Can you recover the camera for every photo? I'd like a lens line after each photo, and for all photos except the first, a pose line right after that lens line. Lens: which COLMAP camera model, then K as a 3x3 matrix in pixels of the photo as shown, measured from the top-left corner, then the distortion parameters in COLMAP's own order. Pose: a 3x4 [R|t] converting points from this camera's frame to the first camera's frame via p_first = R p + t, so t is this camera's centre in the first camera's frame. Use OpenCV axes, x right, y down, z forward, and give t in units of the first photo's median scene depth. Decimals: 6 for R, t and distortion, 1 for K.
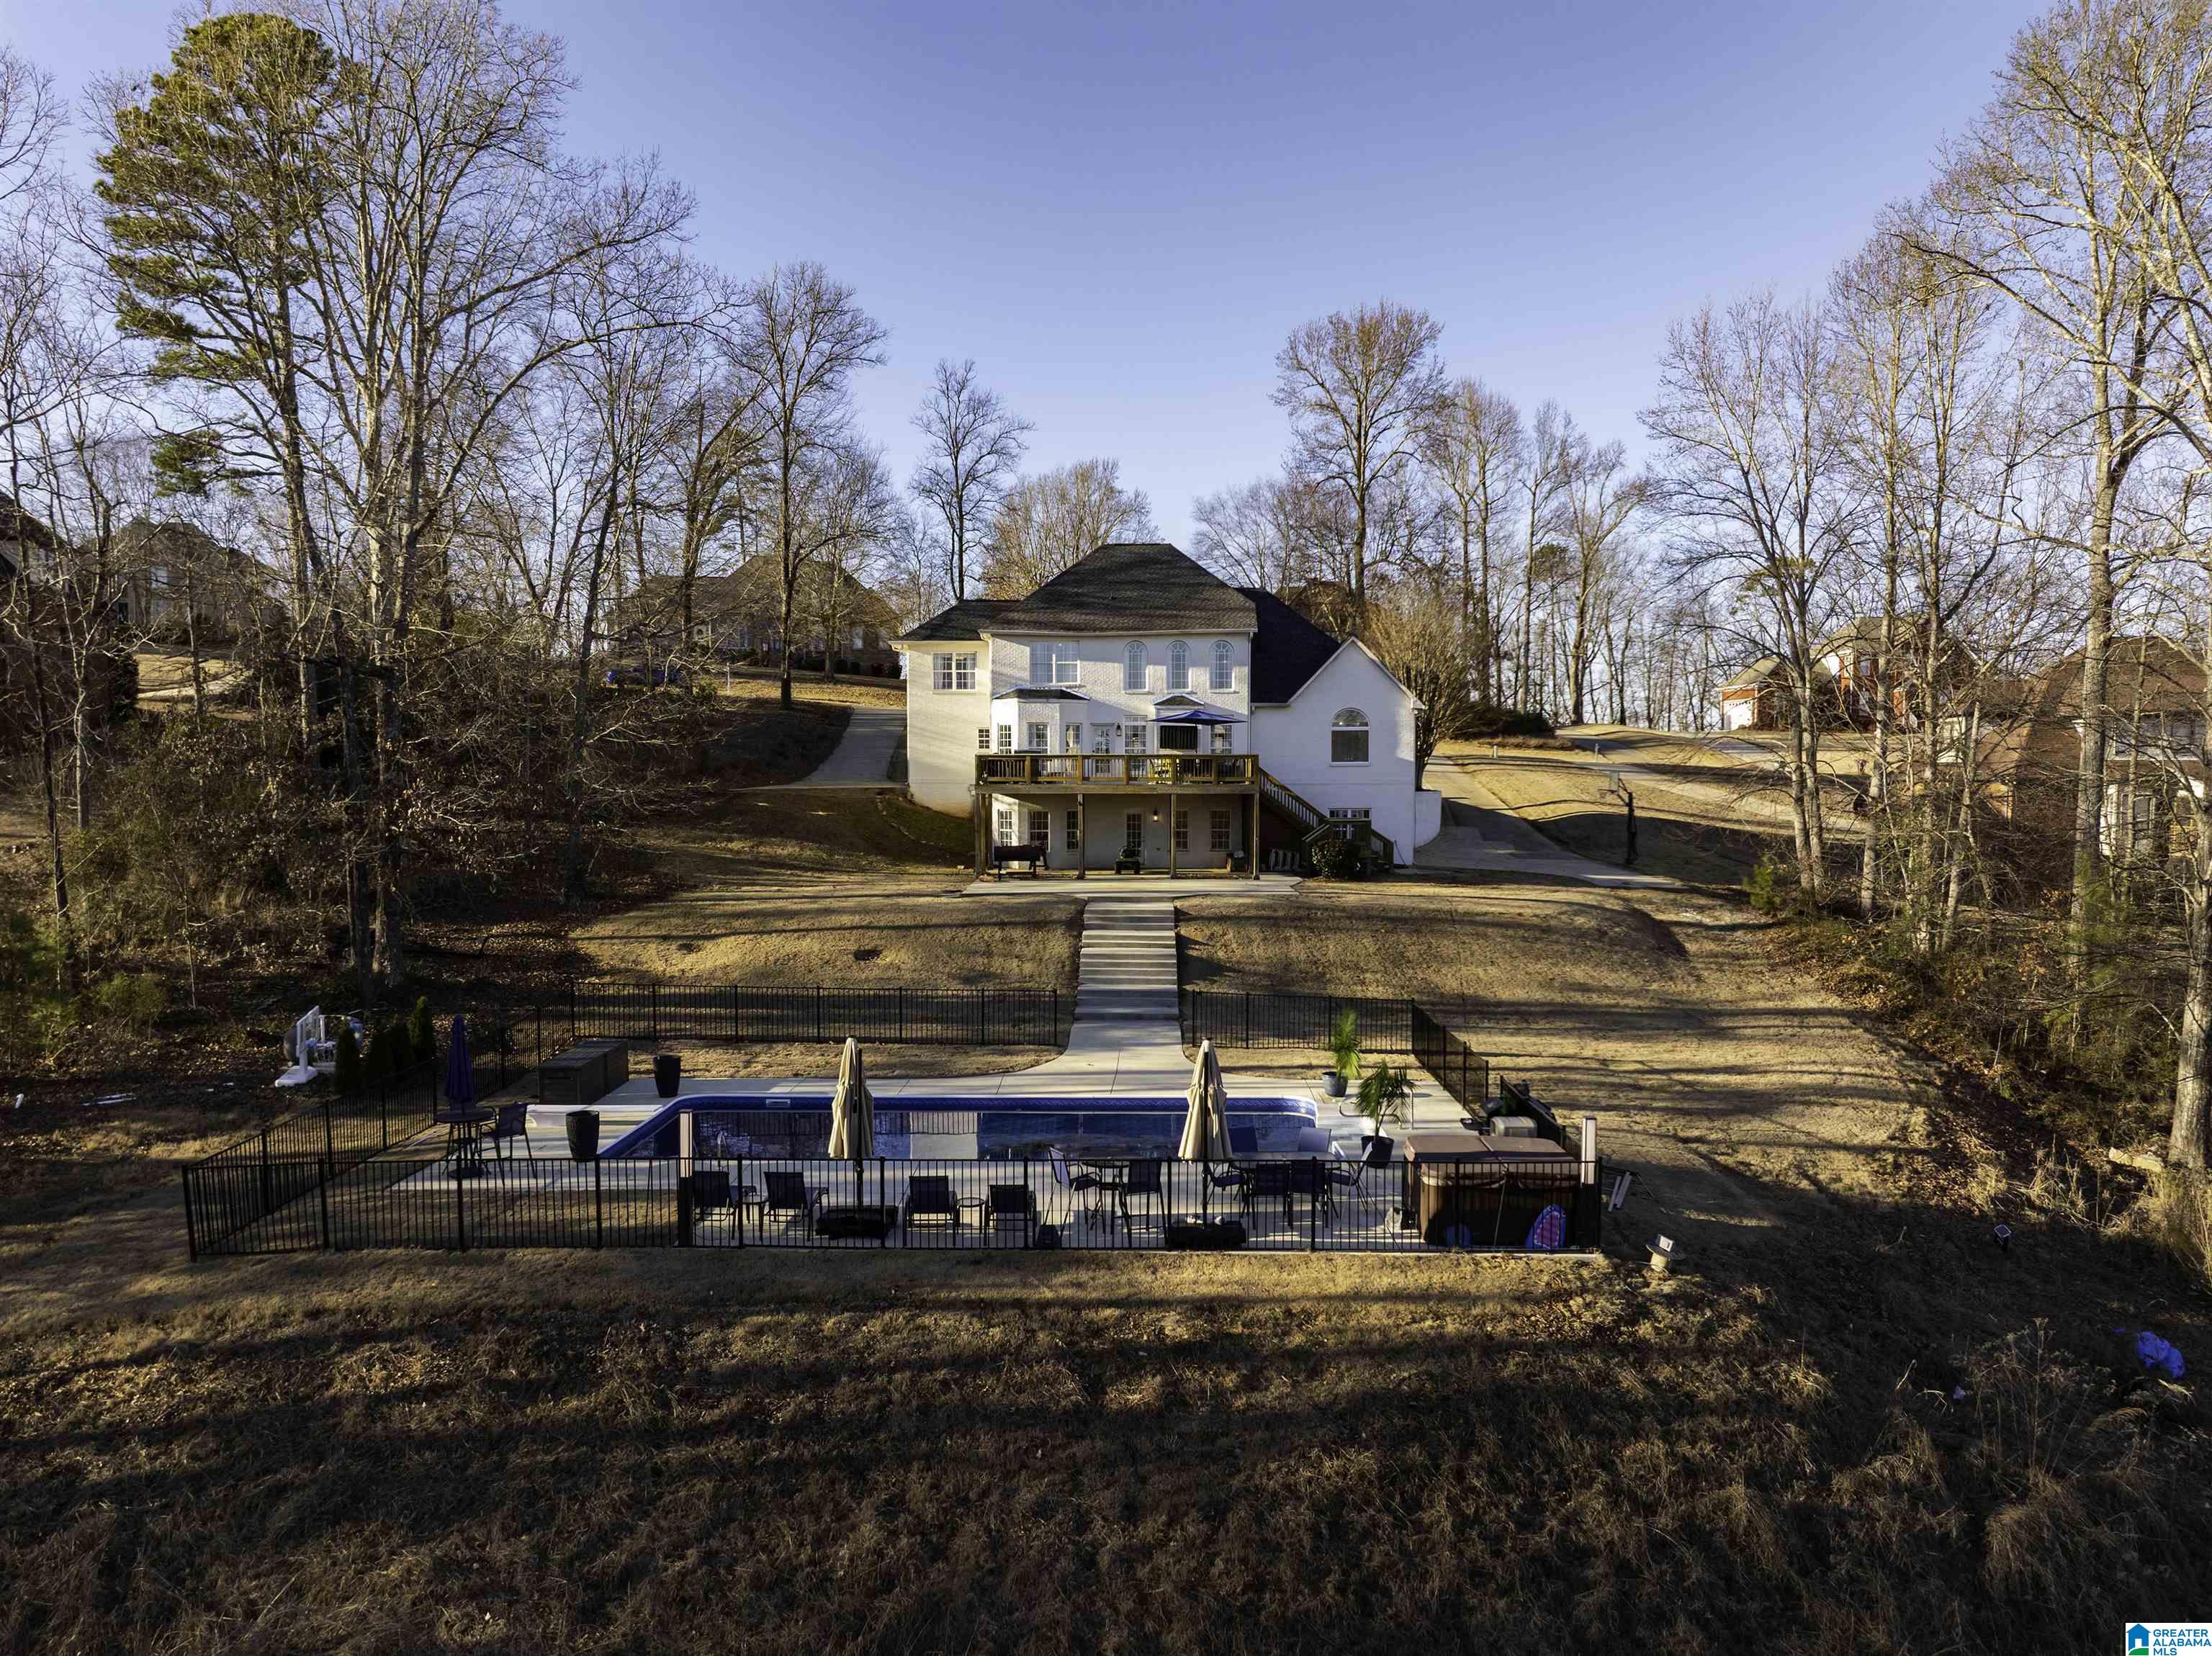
lens RADIAL K [[1557.0, 0, 1101.7], [0, 1557.0, 834.4], [0, 0, 1]] dist [-0.046081, 0.011972]
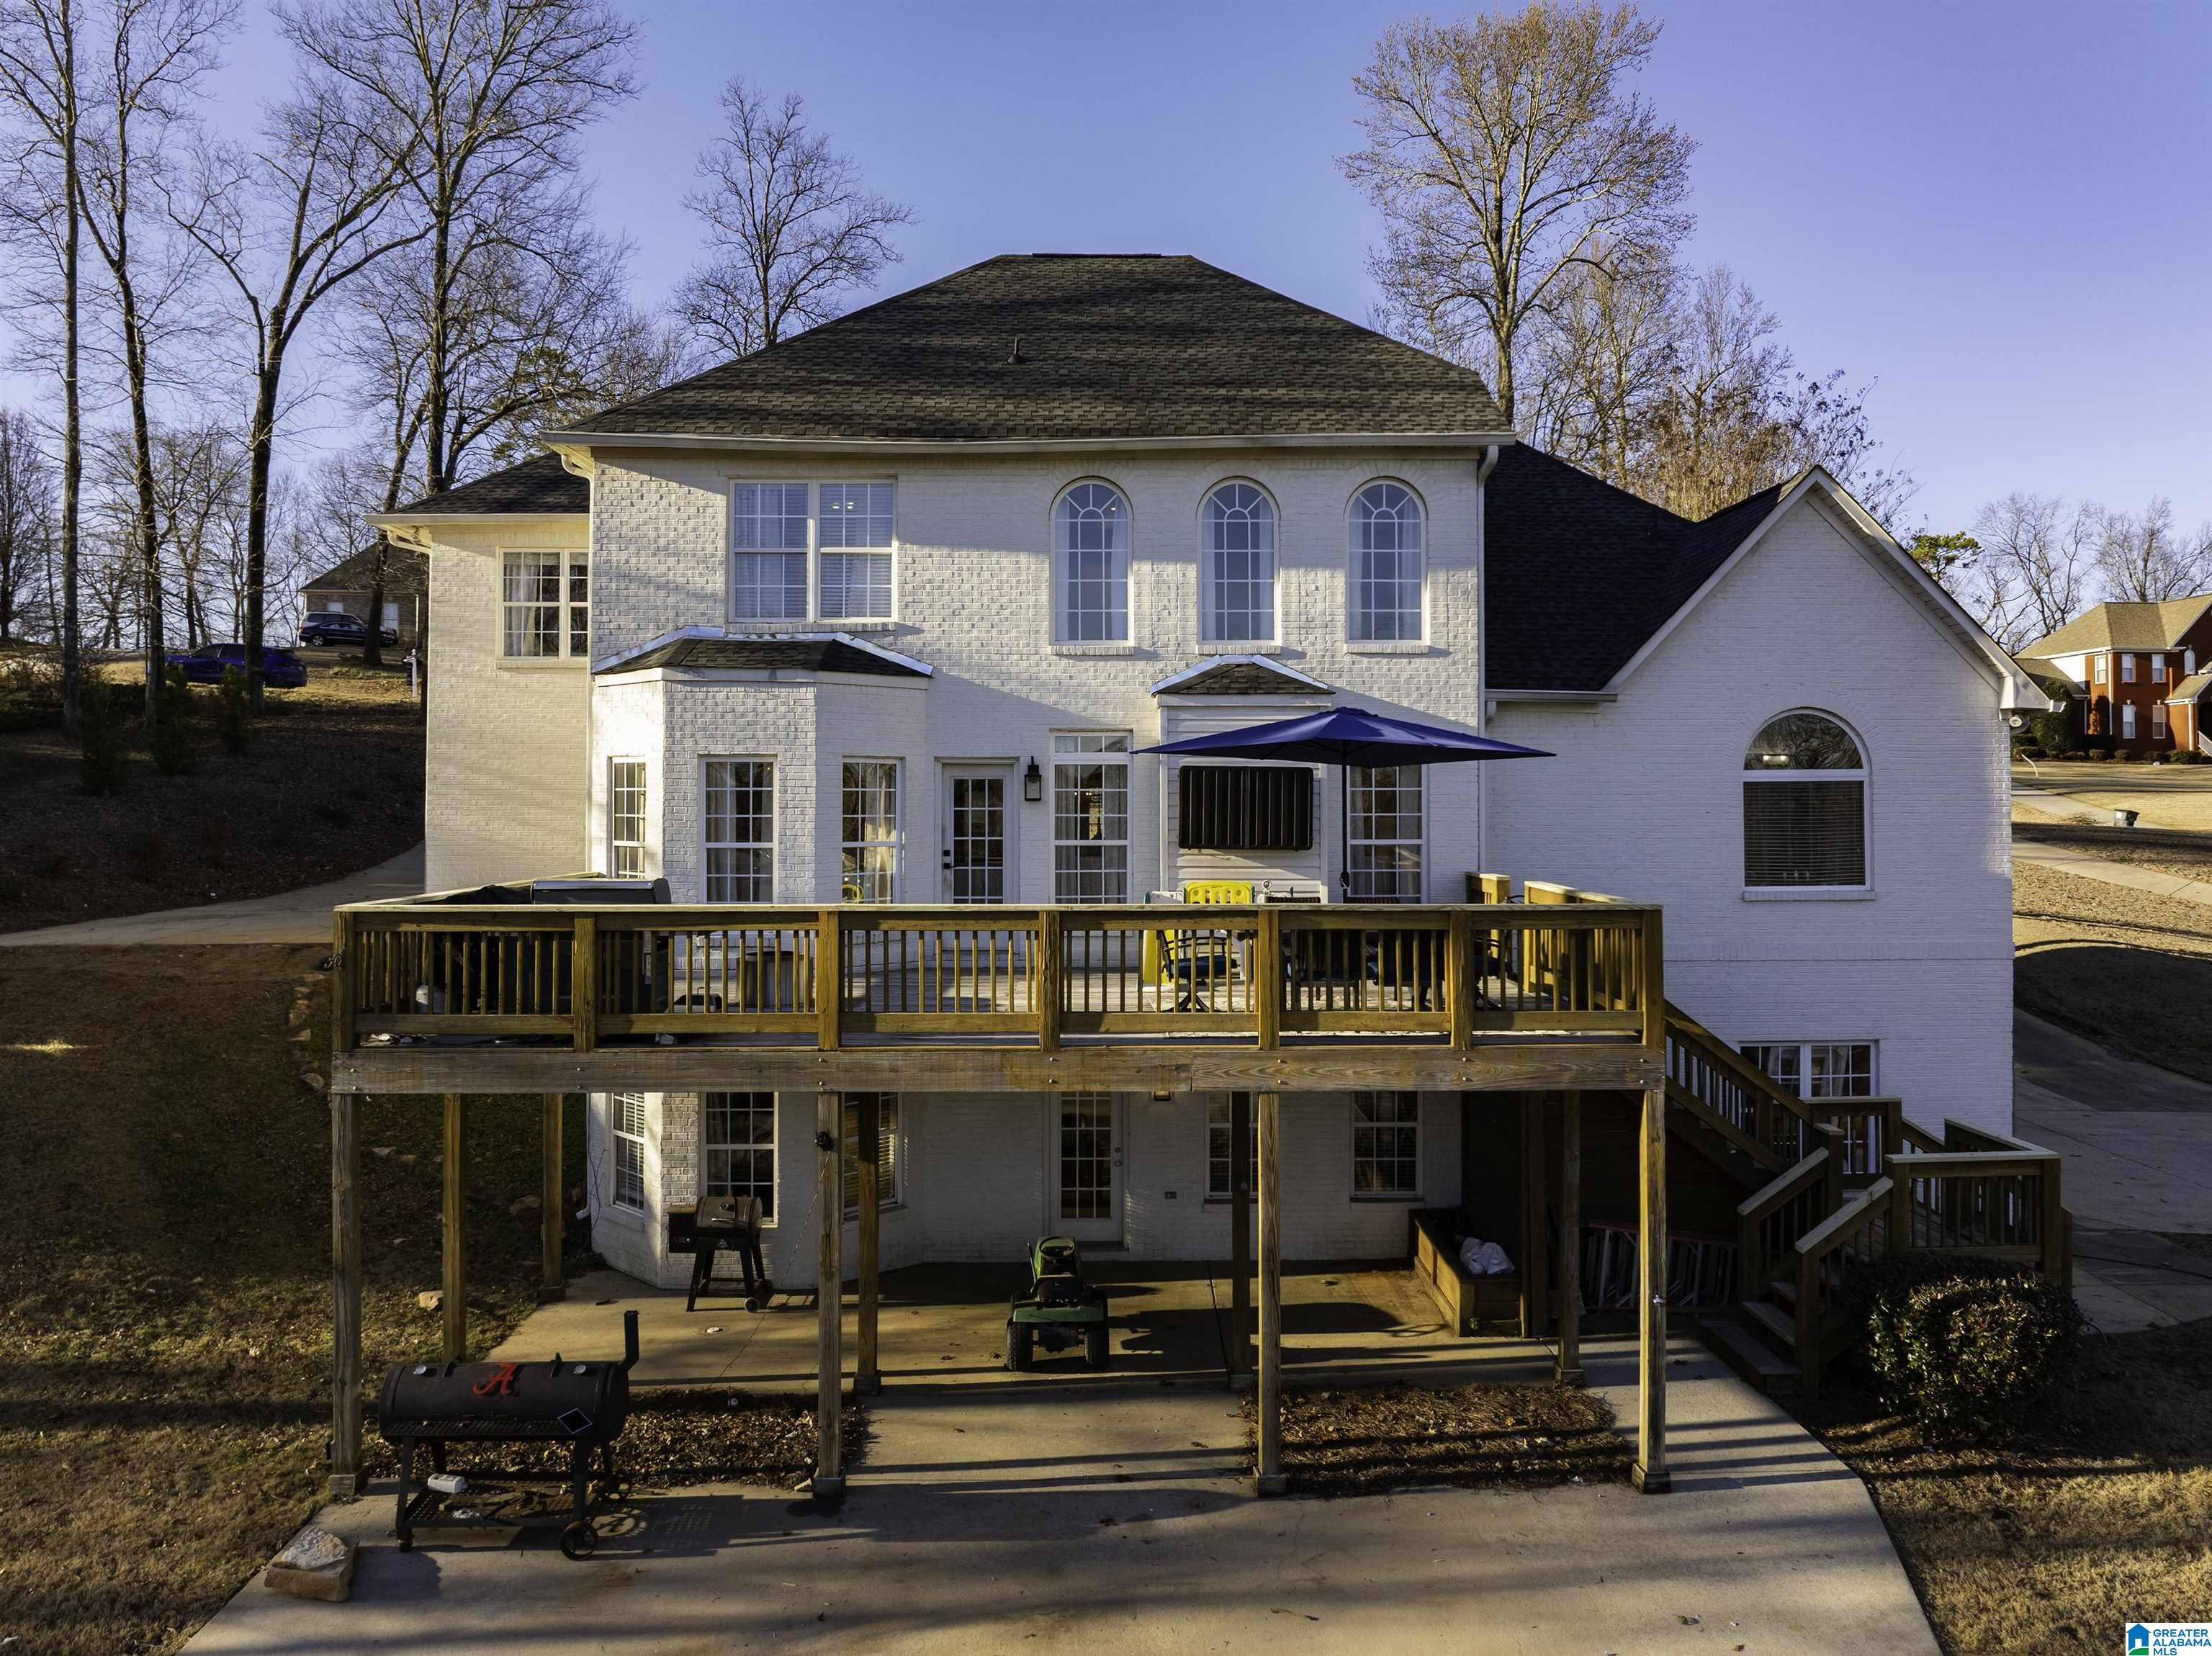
lens RADIAL K [[1557.0, 0, 1111.1], [0, 1557.0, 825.2], [0, 0, 1]] dist [-0.046081, 0.011972]
pose [[0.999462, -0.000349, 0.032803, 0.015741], [0.001038, 0.999779, -0.020991, -0.052741], [-0.032789, 0.021014, 0.999241, 0.709940]]
